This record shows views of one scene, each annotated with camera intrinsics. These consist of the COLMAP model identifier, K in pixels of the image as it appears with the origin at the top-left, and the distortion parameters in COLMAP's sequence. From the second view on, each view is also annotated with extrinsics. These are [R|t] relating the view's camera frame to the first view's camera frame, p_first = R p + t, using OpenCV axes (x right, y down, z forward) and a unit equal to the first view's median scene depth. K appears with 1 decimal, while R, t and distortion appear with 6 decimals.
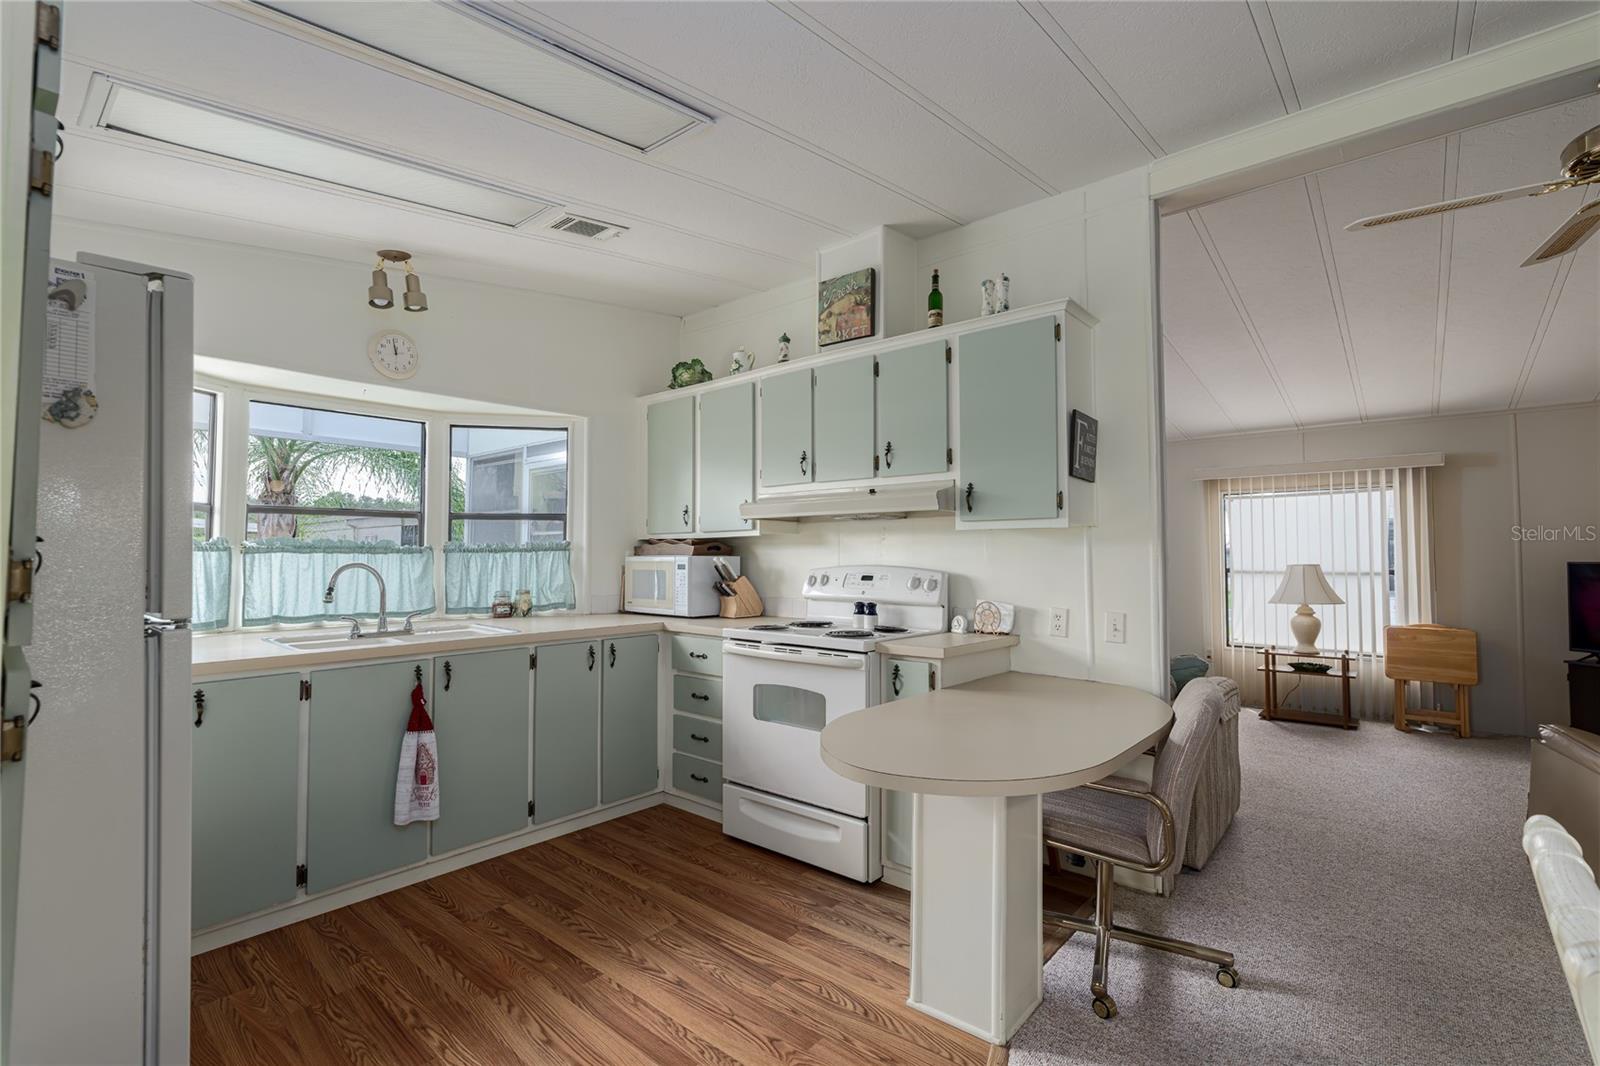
lens RADIAL K [[726.0, 0, 765.9], [0, 726.0, 530.1], [0, 0, 1]] dist [-0.019198, 0.000121]
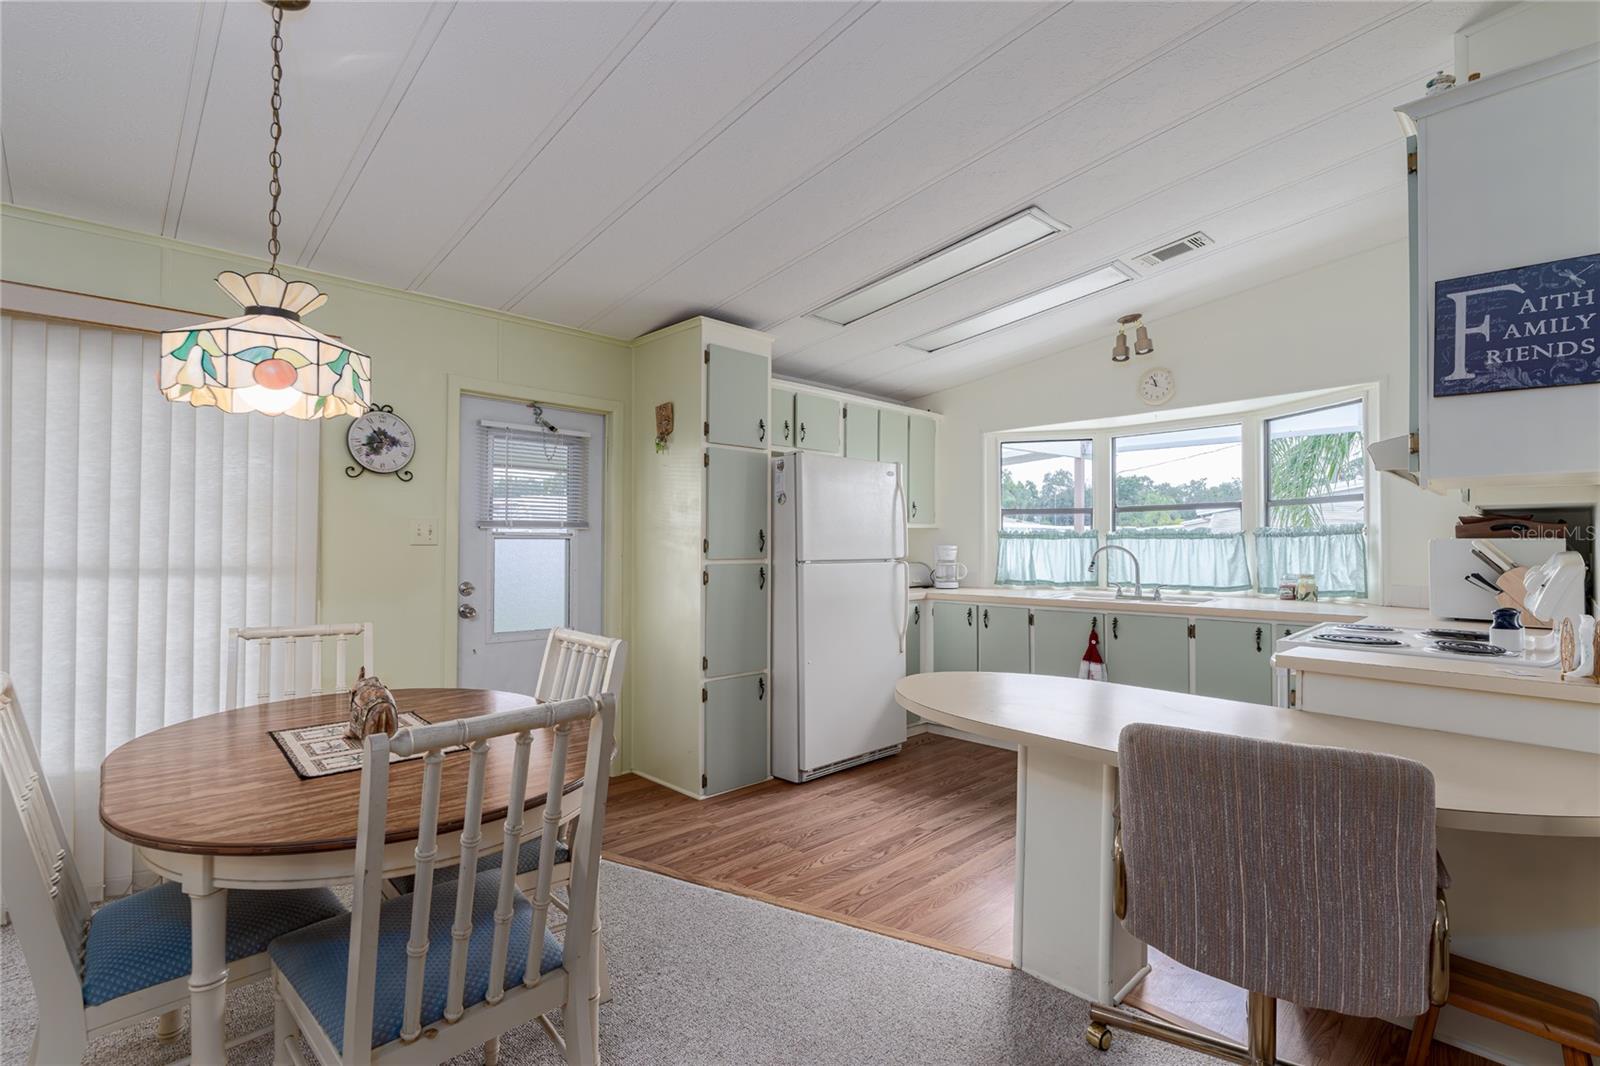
lens RADIAL K [[726.0, 0, 765.9], [0, 726.0, 530.1], [0, 0, 1]] dist [-0.019198, 0.000121]
pose [[-0.103446, -0.017499, -0.994481, 0.899783], [0.036593, 0.999101, -0.021387, 0.019845], [0.993962, -0.038603, -0.102713, 0.445954]]
